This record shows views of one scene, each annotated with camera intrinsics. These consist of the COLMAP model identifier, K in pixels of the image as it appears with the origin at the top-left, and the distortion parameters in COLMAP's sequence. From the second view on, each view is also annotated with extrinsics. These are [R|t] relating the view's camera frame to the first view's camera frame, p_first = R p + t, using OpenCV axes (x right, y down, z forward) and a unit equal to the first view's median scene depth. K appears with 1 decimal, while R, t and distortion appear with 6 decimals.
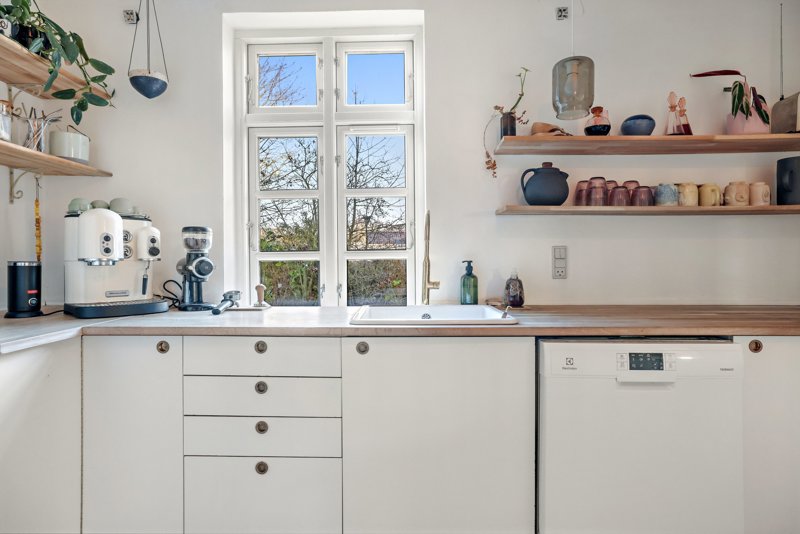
lens RADIAL K [[455.3, 0, 400.1], [0, 455.3, 261.8], [0, 0, 1]] dist [-0.003726, 0.001038]
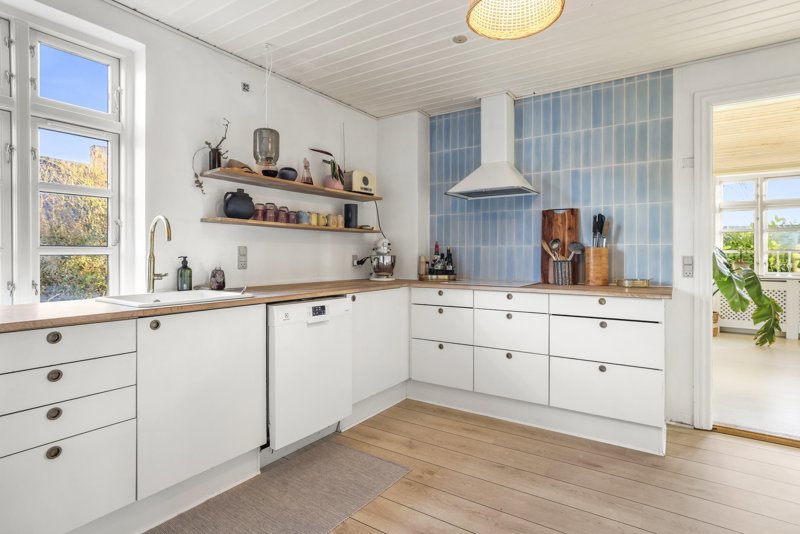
lens RADIAL K [[412.4, 0, 399.4], [0, 412.4, 257.0], [0, 0, 1]] dist [0.002752, 0.000962]
pose [[0.550305, 0.000660, 0.834963, -0.495004], [0.003409, 0.999990, -0.003037, 0.004945], [-0.834956, 0.004518, 0.550298, -0.146398]]
